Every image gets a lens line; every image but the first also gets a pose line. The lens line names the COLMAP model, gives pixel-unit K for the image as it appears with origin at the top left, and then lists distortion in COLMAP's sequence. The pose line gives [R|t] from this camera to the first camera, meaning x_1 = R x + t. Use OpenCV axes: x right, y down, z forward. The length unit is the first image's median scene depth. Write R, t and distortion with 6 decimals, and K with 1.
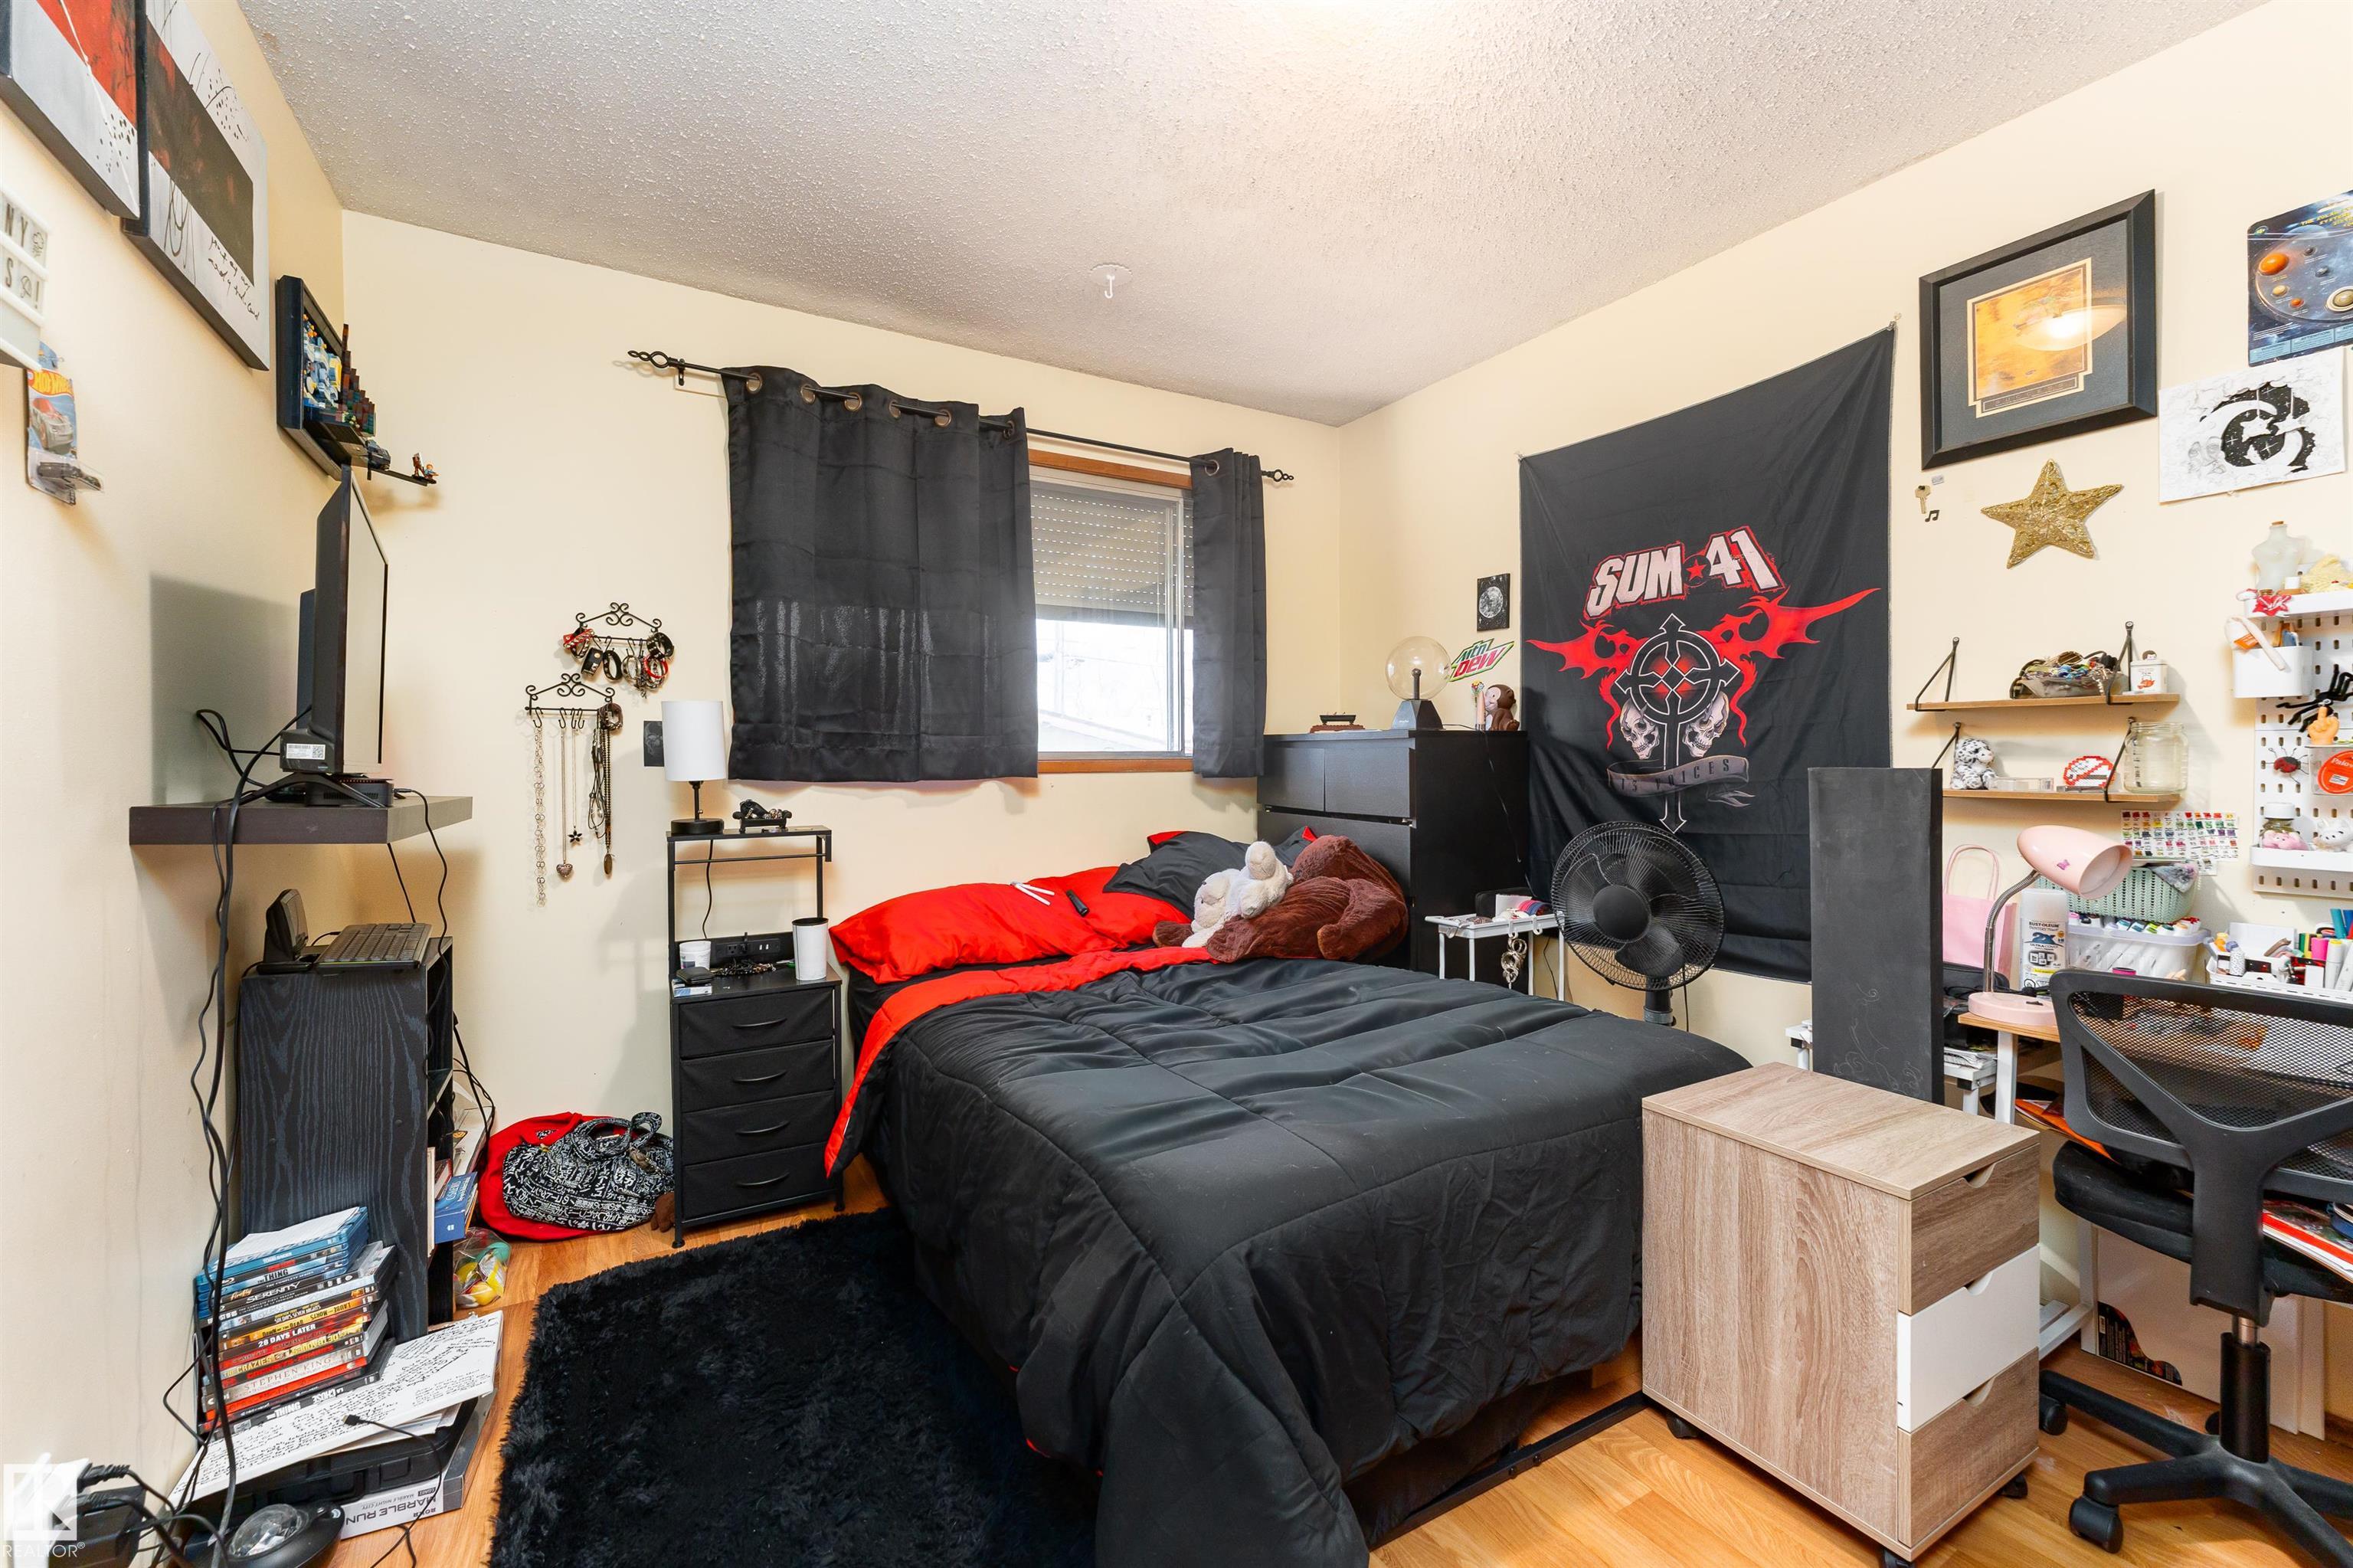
lens RADIAL K [[944.8, 0, 1167.4], [0, 944.8, 775.9], [0, 0, 1]] dist [0.000564, -0.000644]
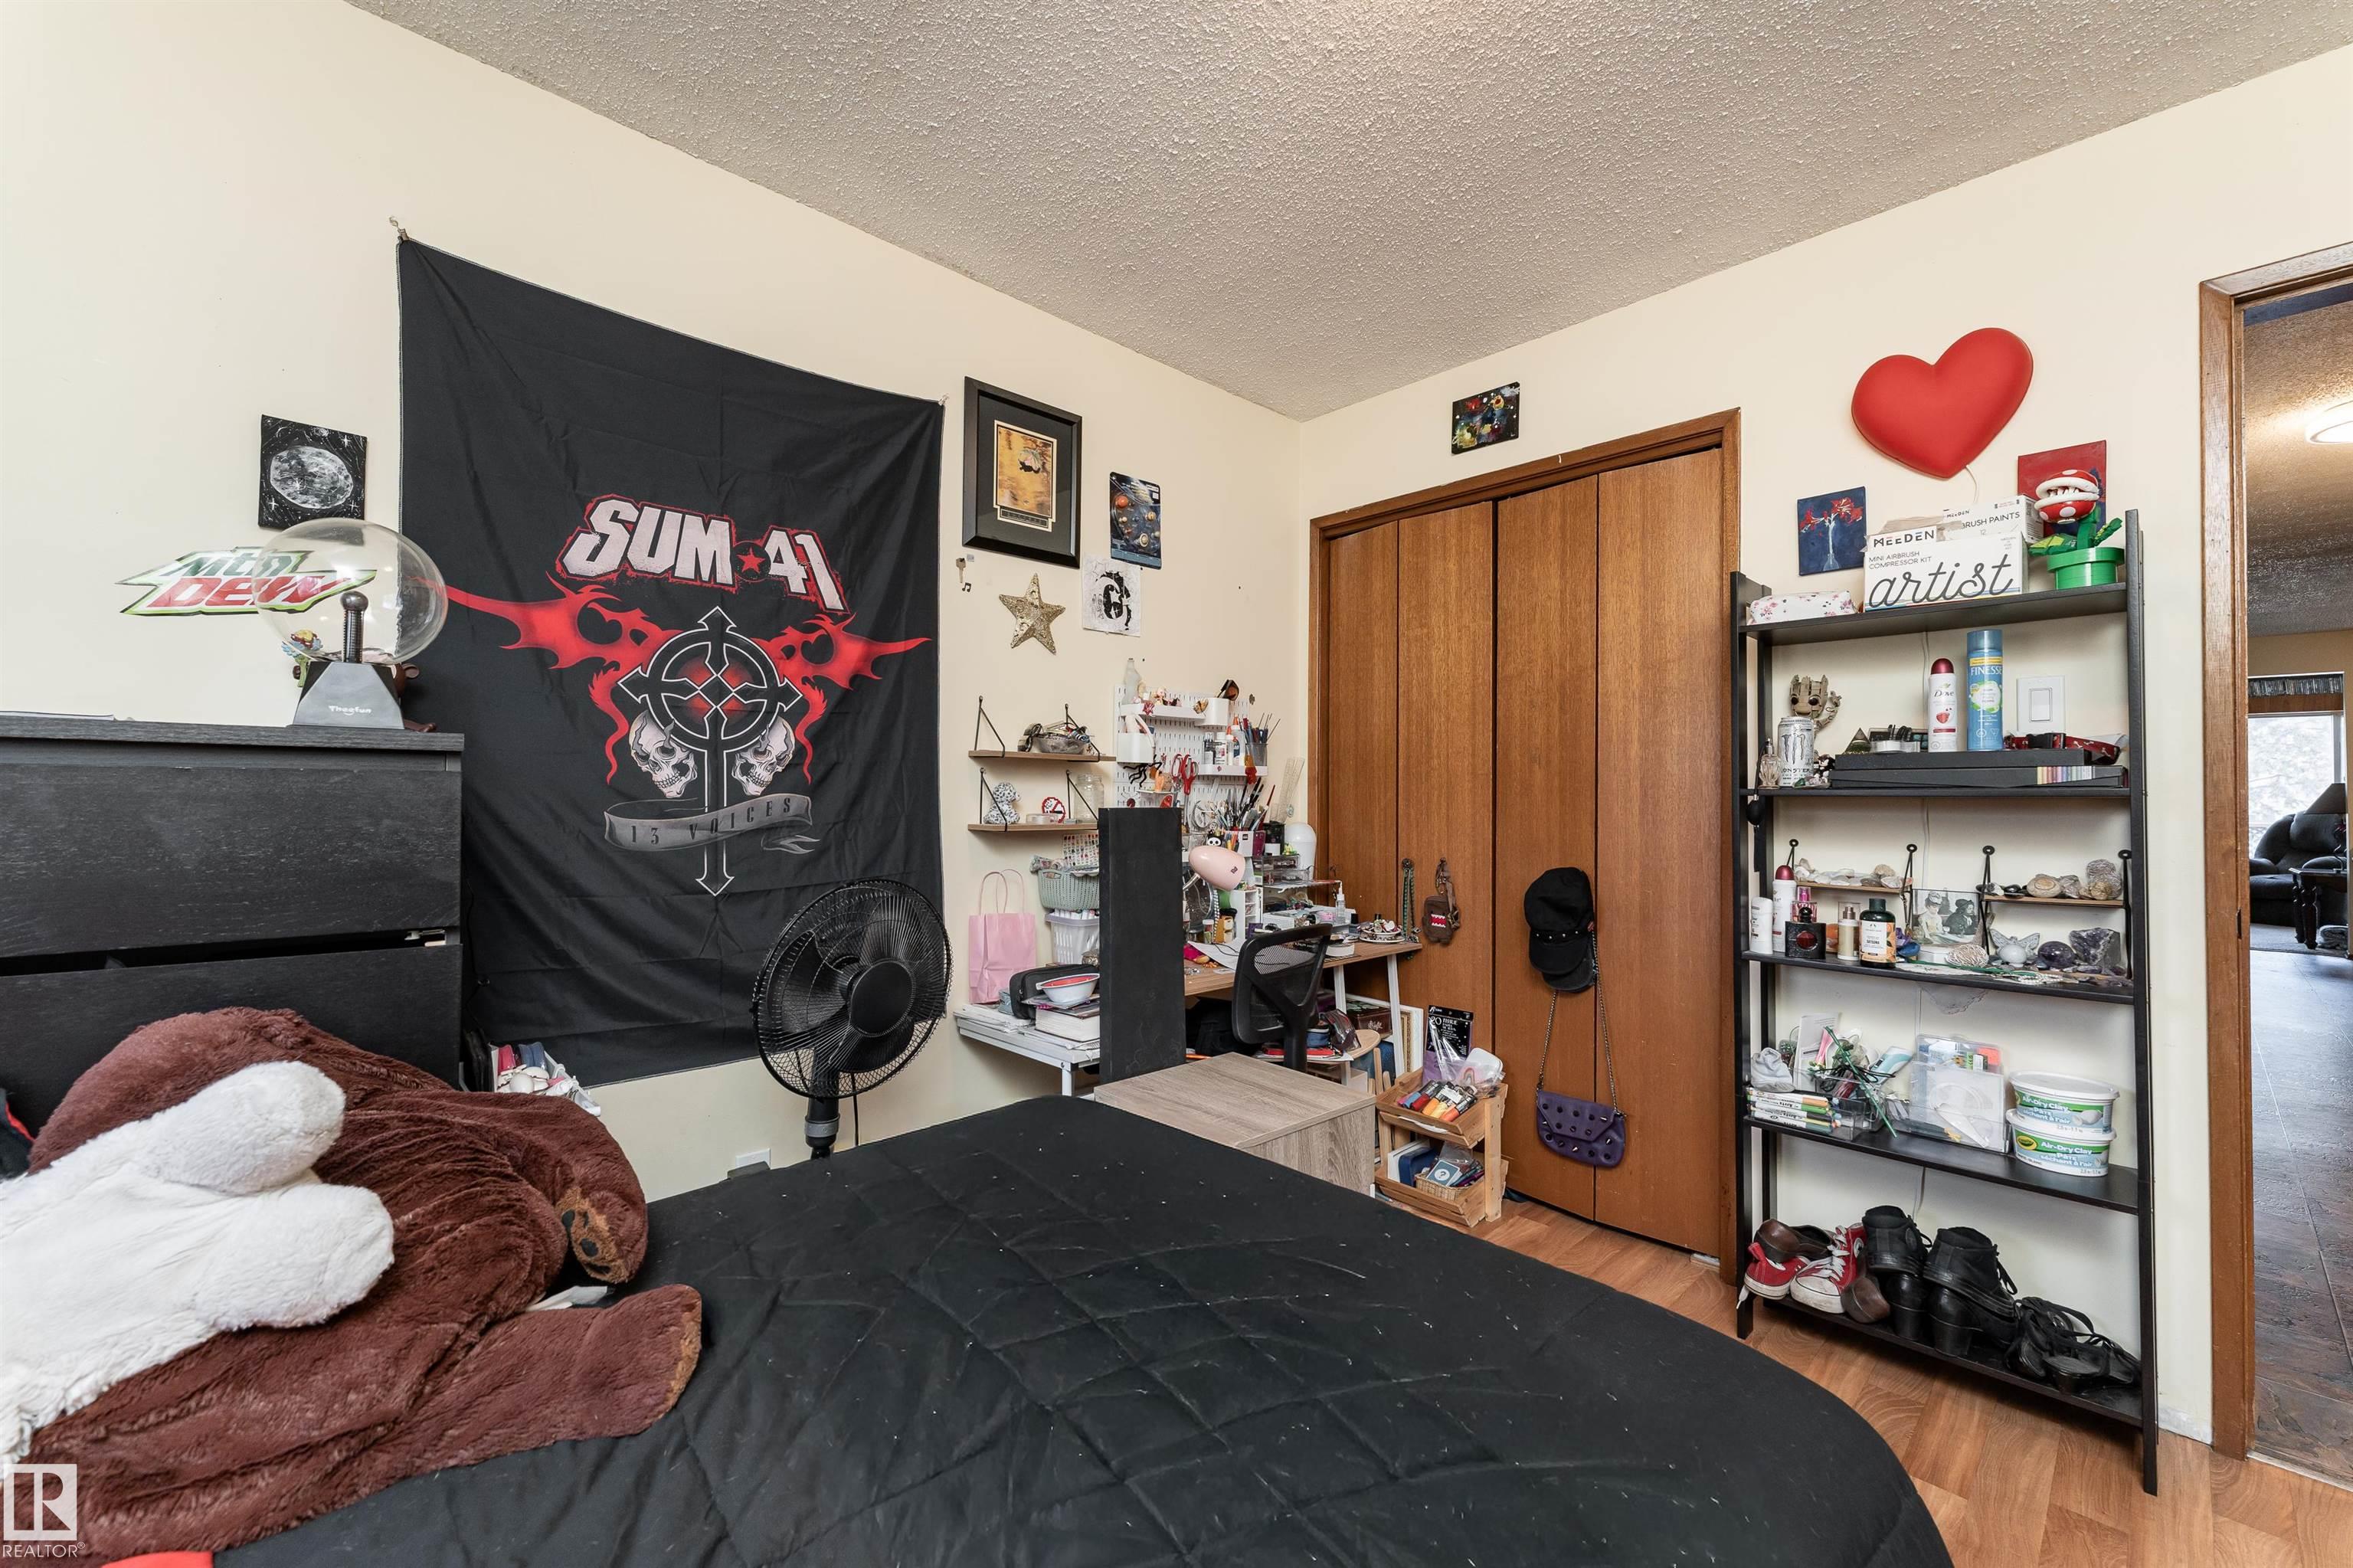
lens RADIAL K [[944.8, 0, 1170.0], [0, 944.8, 773.5], [0, 0, 1]] dist [0.000564, -0.000644]
pose [[-0.242484, 0.018868, 0.969972, -0.298939], [0.009022, 0.999811, -0.017193, -0.021647], [-0.970113, 0.004582, -0.242609, 0.857976]]
